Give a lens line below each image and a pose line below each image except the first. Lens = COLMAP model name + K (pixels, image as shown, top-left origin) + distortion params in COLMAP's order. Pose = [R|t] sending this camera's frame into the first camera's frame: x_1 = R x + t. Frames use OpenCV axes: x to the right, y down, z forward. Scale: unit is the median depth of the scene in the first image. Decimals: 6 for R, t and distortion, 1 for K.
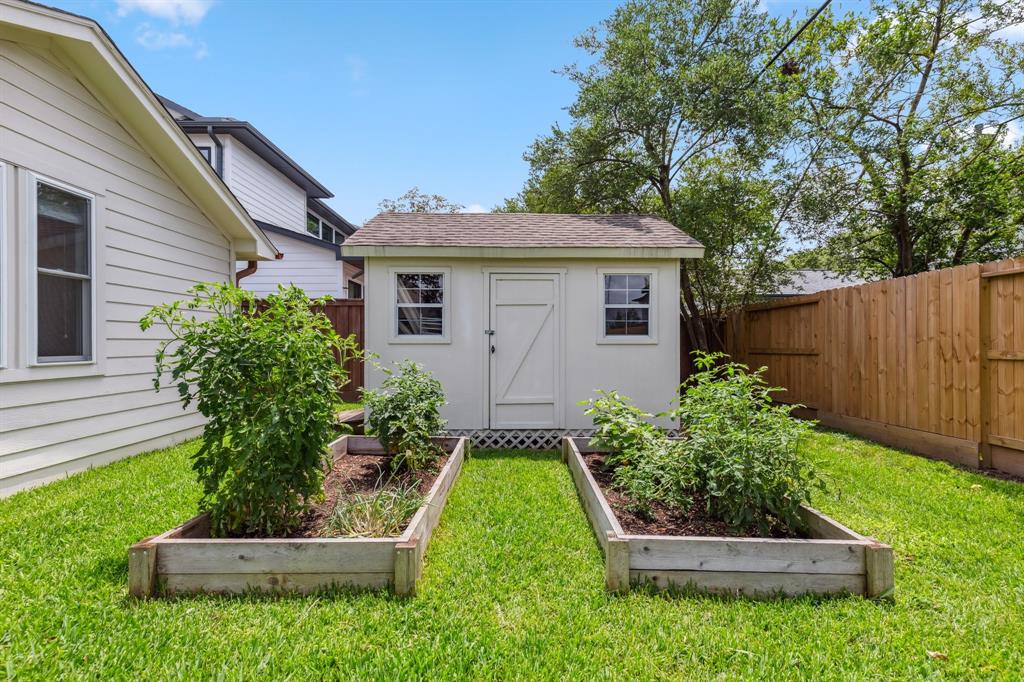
lens RADIAL K [[466.6, 0, 515.1], [0, 466.6, 341.5], [0, 0, 1]] dist [0.000282, -0.000088]
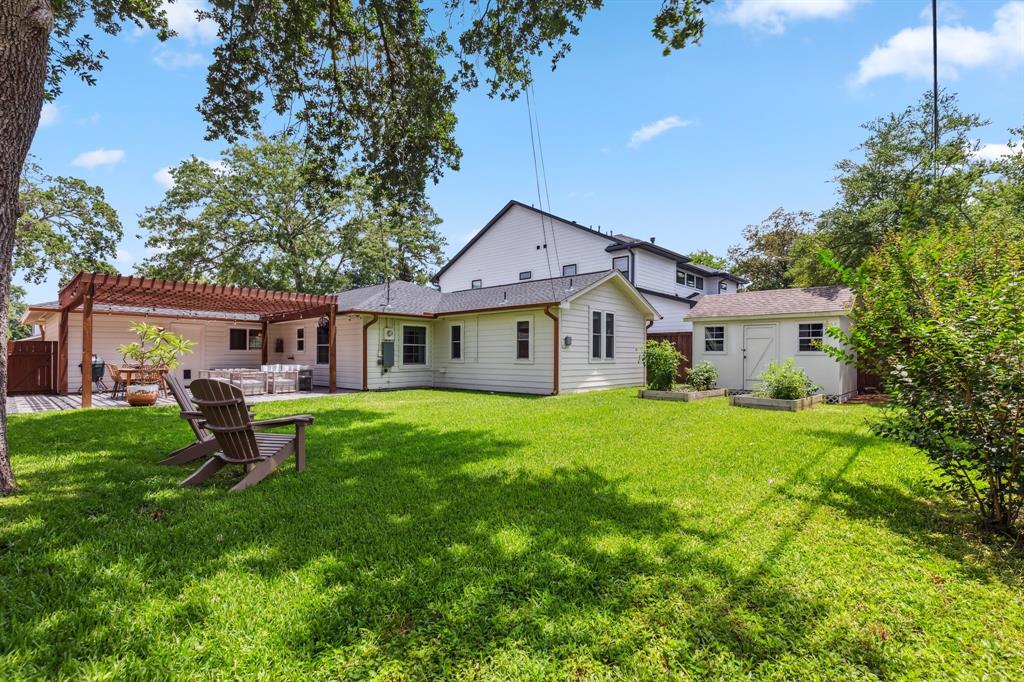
lens RADIAL K [[466.6, 0, 515.1], [0, 466.6, 341.5], [0, 0, 1]] dist [0.000282, -0.000088]
pose [[0.720335, -0.011498, -0.693531, 0.721241], [-0.005289, 0.999742, -0.022068, -0.004006], [0.693607, 0.019564, 0.720088, -1.467056]]
